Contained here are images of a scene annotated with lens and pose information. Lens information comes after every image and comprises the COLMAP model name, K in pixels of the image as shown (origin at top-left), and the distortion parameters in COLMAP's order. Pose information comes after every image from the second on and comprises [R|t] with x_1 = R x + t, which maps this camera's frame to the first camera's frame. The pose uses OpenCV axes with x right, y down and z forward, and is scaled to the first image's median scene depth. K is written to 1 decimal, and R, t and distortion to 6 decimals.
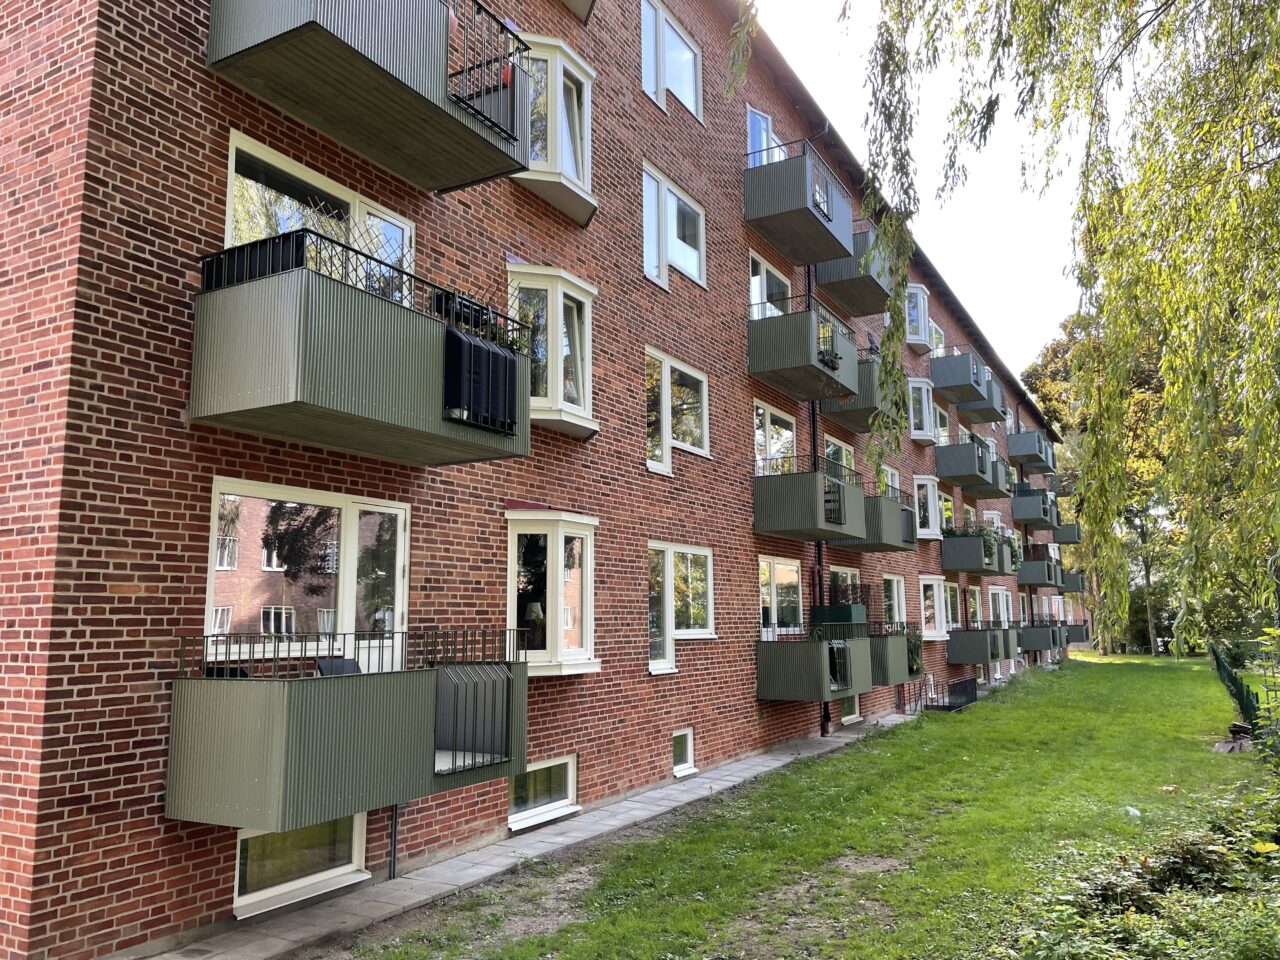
lens RADIAL K [[966.9, 0, 642.2], [0, 966.9, 478.3], [0, 0, 1]] dist [0.006403, -0.014841]
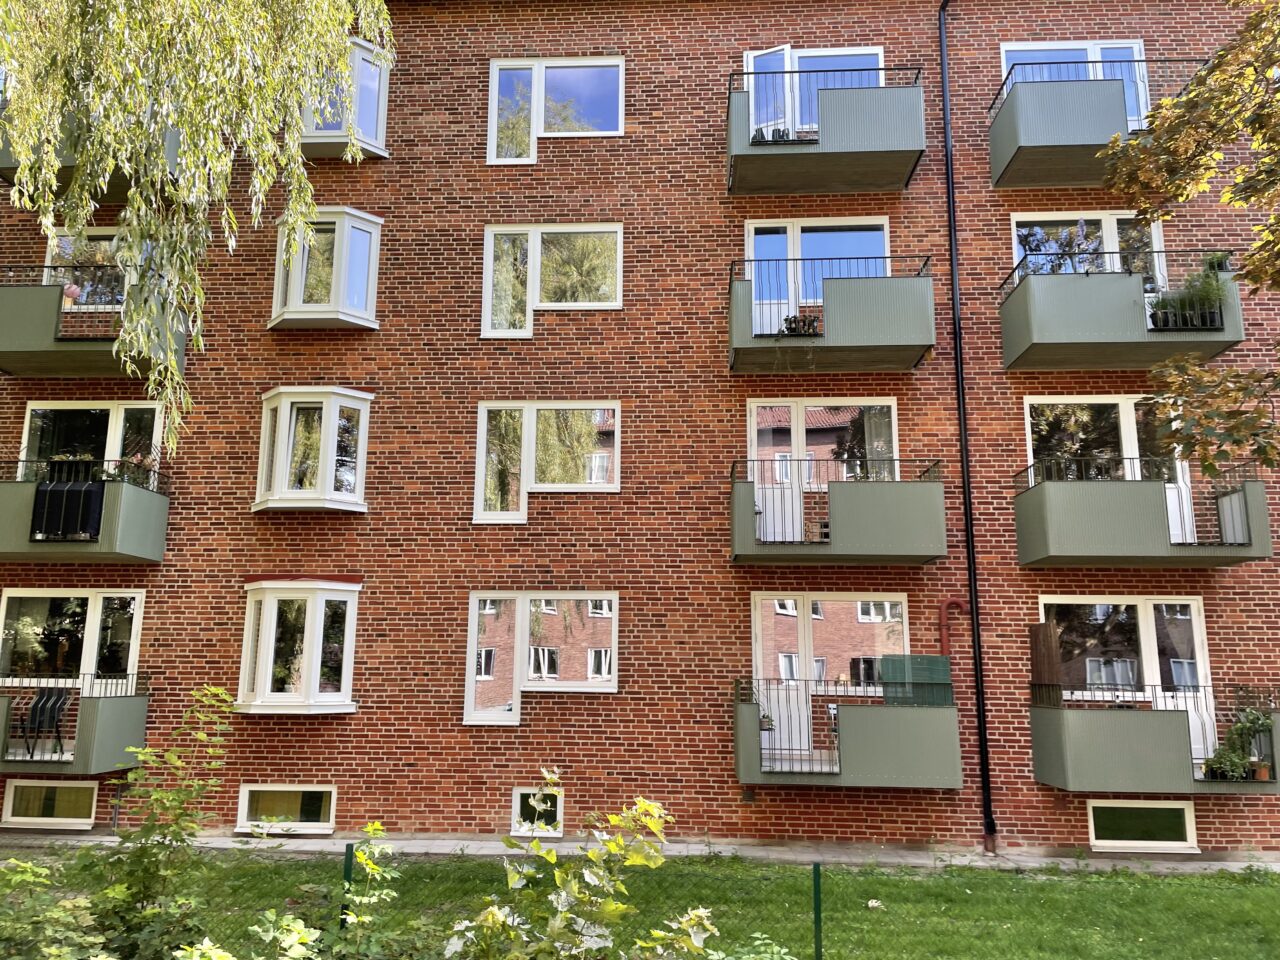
lens RADIAL K [[966.9, 0, 640.9], [0, 966.9, 480.1], [0, 0, 1]] dist [0.006403, -0.014841]
pose [[0.439061, -0.164747, -0.883224, 1.335964], [0.119531, 0.985017, -0.124314, 0.127269], [0.890471, -0.050991, 0.452175, 0.929253]]
